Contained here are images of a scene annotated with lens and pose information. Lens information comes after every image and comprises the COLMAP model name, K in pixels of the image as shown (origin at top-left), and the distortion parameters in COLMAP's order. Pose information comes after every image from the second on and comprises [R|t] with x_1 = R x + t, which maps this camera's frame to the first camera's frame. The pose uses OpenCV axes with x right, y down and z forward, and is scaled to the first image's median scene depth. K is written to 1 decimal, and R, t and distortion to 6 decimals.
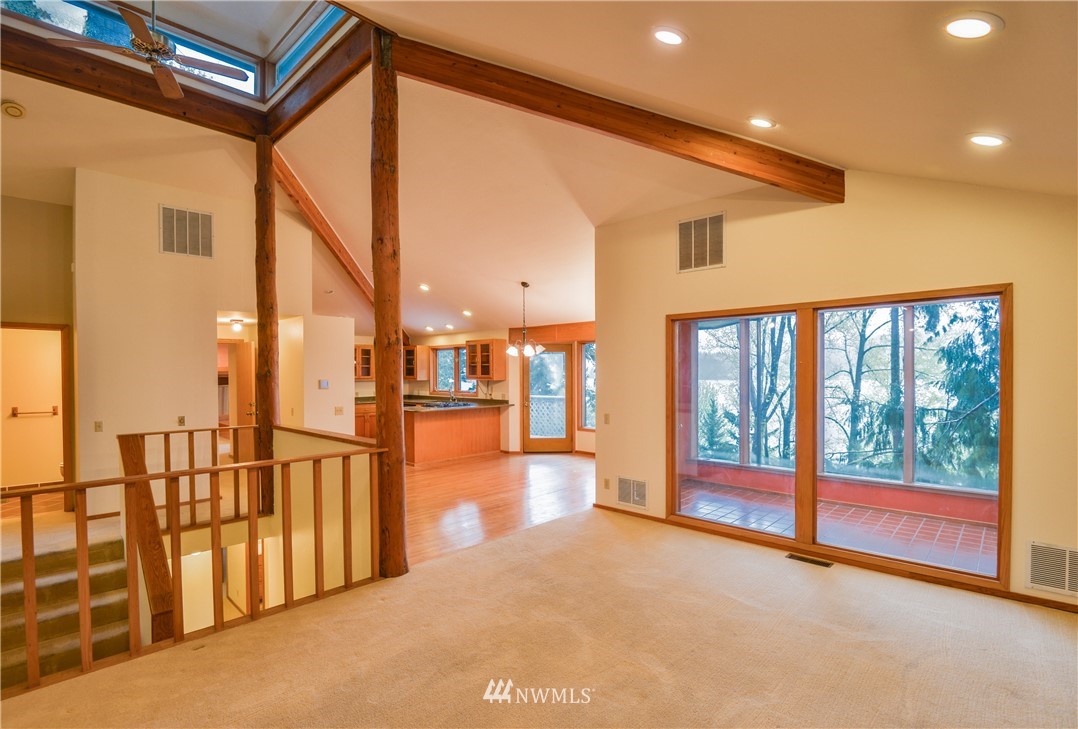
lens RADIAL K [[509.7, 0, 538.0], [0, 509.7, 379.7], [0, 0, 1]] dist [-0.019935, -0.000981]
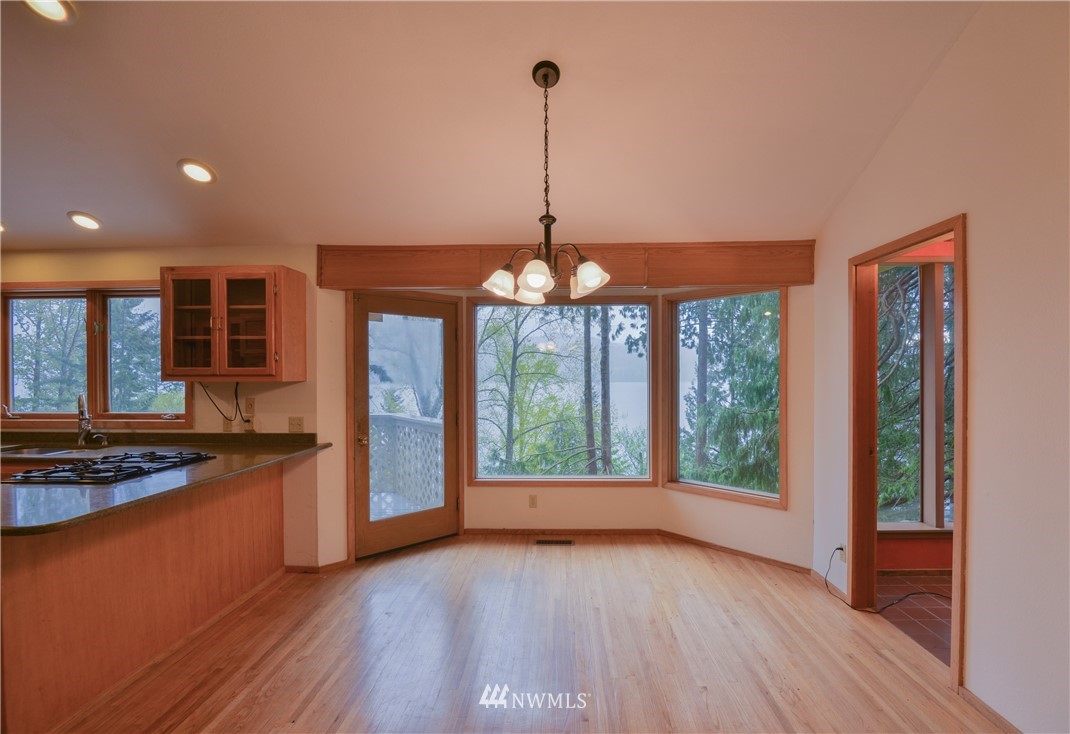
lens RADIAL K [[510.3, 0, 552.4], [0, 510.3, 380.8], [0, 0, 1]] dist [0.000464, -0.017089]
pose [[0.735467, -0.004019, 0.677549, -0.312285], [0.009543, 0.999945, -0.004428, 0.006887], [-0.677493, 0.009722, 0.735465, 1.000992]]
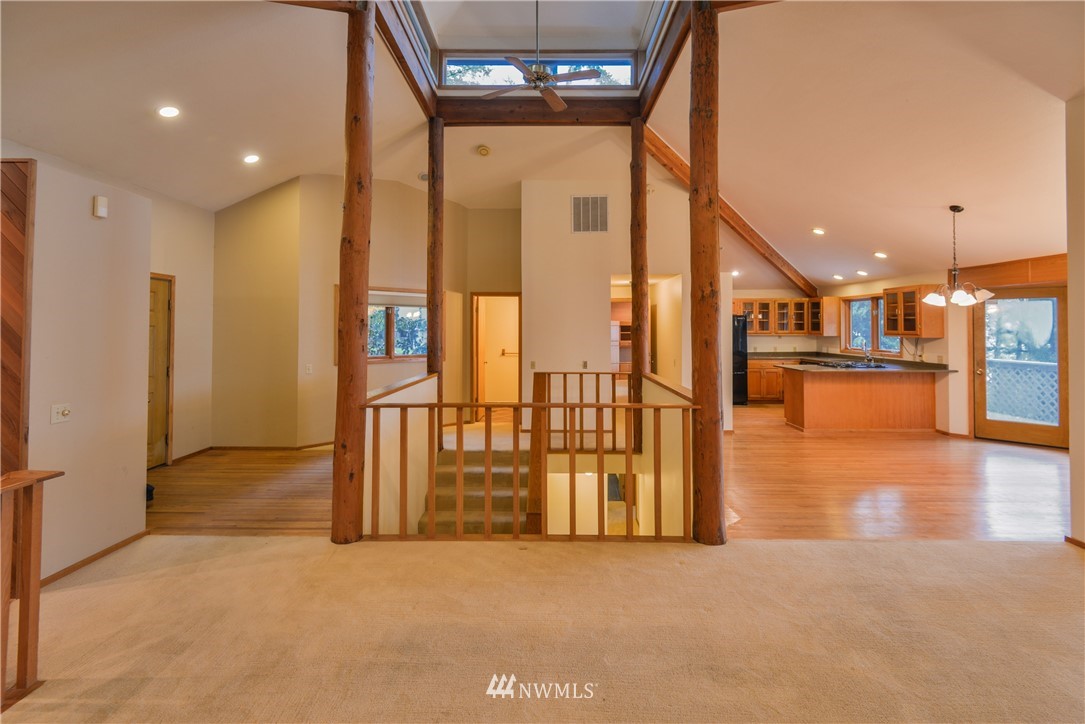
lens RADIAL K [[489.8, 0, 544.1], [0, 489.8, 321.9], [0, 0, 1]] dist [0.023363, -0.008543]
pose [[0.680704, -0.002554, -0.732554, 0.122648], [-0.015162, 0.999731, -0.017574, -0.001396], [0.732402, 0.023069, 0.680482, 0.100414]]
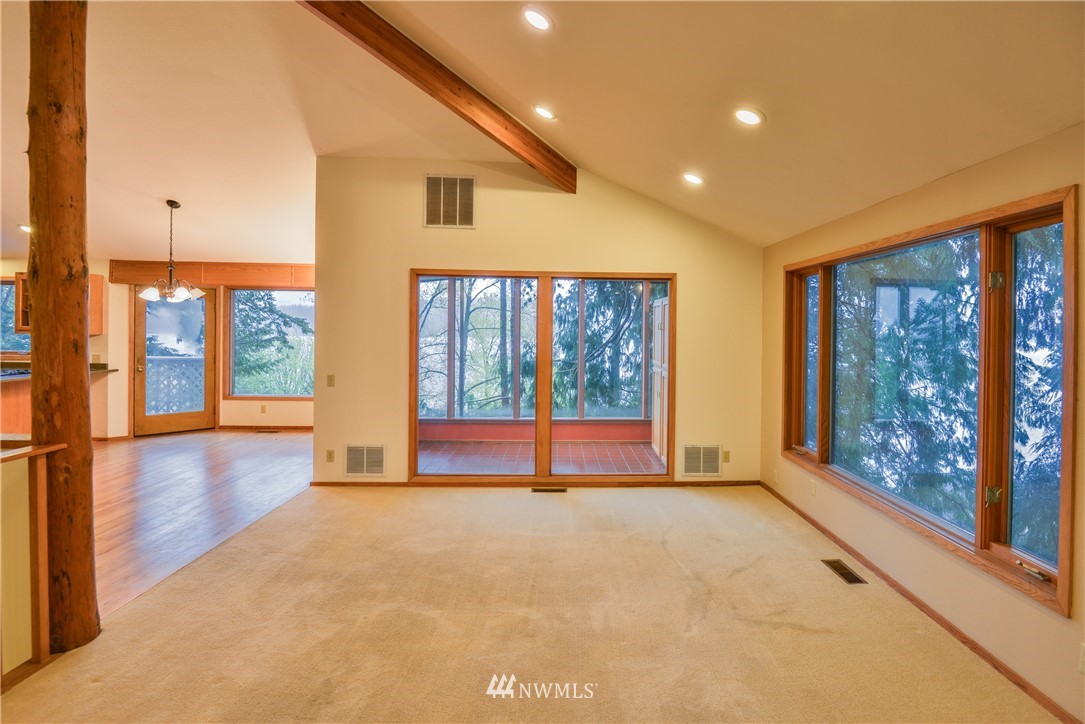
lens RADIAL K [[528.7, 0, 586.9], [0, 528.7, 335.6], [0, 0, 1]] dist [-0.001366, -0.010407]
pose [[0.684454, 0.008124, 0.729011, -0.219037], [-0.007640, 0.999963, -0.003970, 0.000240], [-0.729016, -0.002852, 0.684490, 0.066812]]
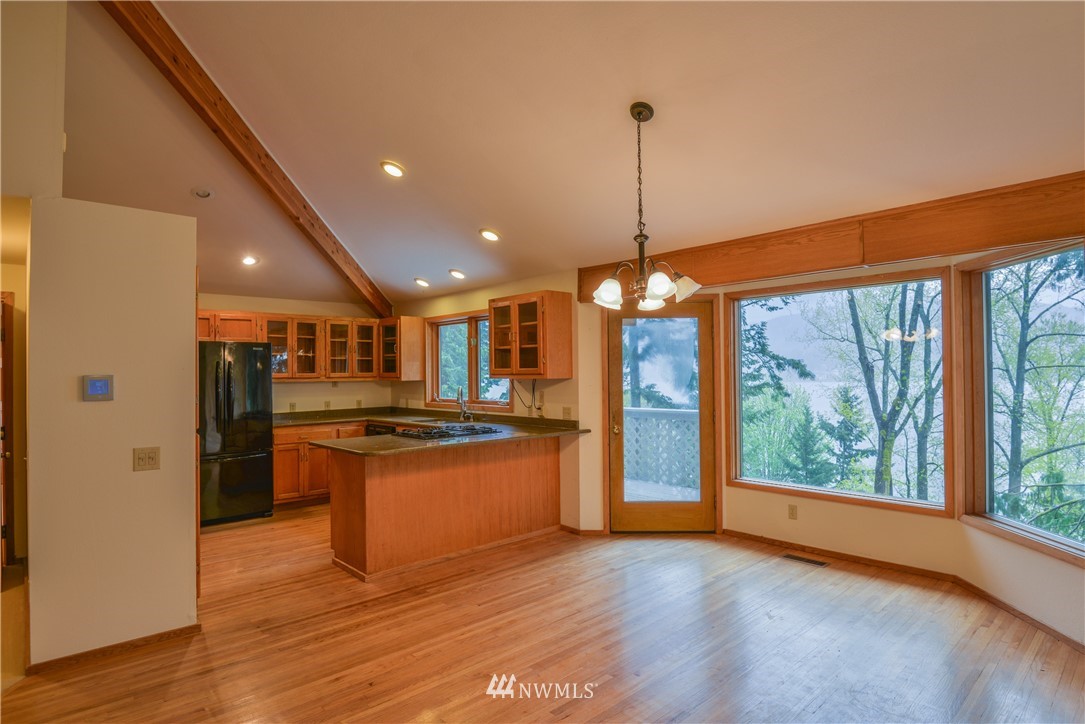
lens RADIAL K [[583.8, 0, 542.8], [0, 583.8, 367.5], [0, 0, 1]] dist [-0.021659, -0.001350]
pose [[0.997778, -0.005890, -0.066368, -0.090666], [0.004111, 0.999629, -0.026912, 0.008751], [0.066502, 0.026579, 0.997432, 0.766410]]
